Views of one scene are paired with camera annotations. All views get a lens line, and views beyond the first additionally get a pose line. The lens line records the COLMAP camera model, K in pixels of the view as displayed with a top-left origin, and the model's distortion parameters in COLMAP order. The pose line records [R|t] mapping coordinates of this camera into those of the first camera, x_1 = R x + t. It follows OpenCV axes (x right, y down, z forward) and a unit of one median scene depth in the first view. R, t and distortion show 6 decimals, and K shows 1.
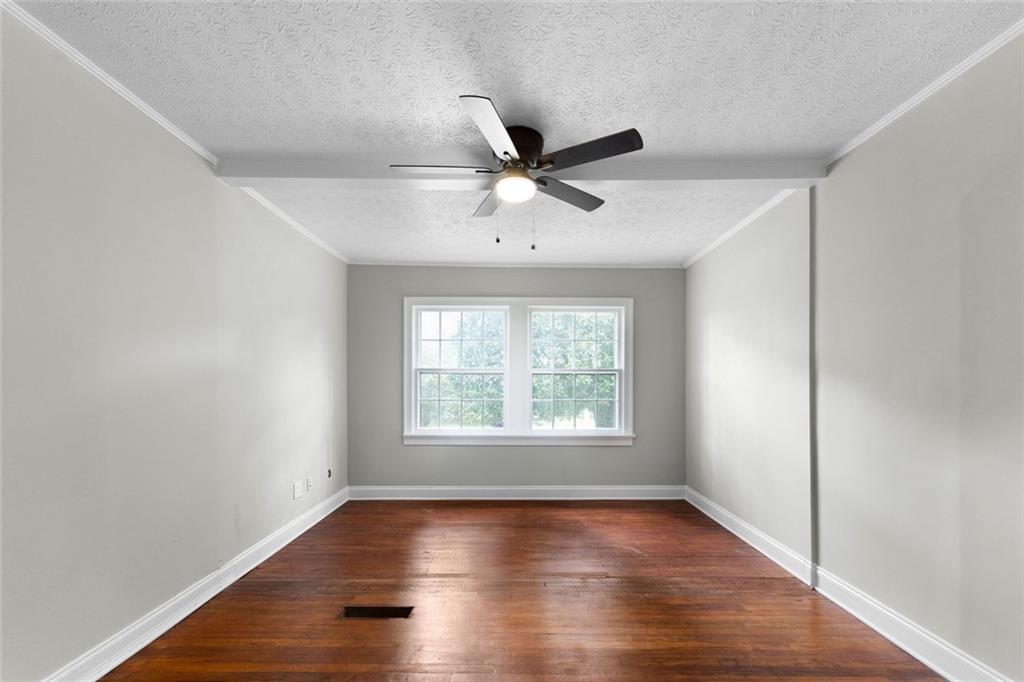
lens RADIAL K [[418.0, 0, 512.8], [0, 418.0, 381.9], [0, 0, 1]] dist [-0.000348, 0.000026]
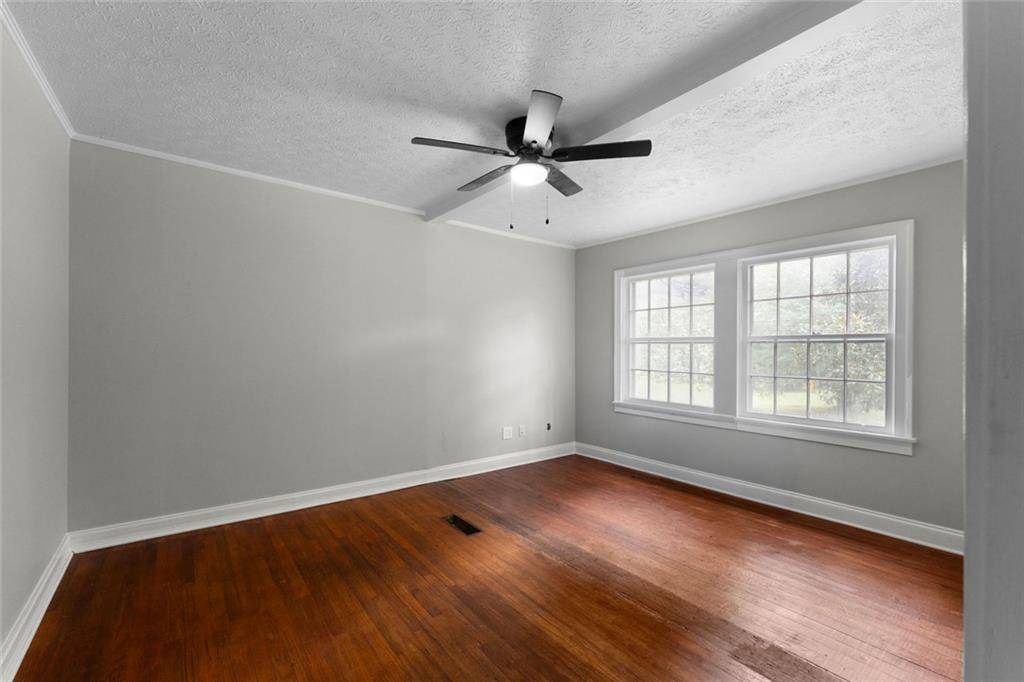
lens RADIAL K [[417.6, 0, 512.6], [0, 417.6, 349.4], [0, 0, 1]] dist [0.001104, 0.000122]
pose [[0.626603, 0.000609, -0.779338, 0.399992], [-0.003247, 0.999993, -0.001829, -0.003000], [0.779331, 0.003677, 0.626601, 0.142401]]
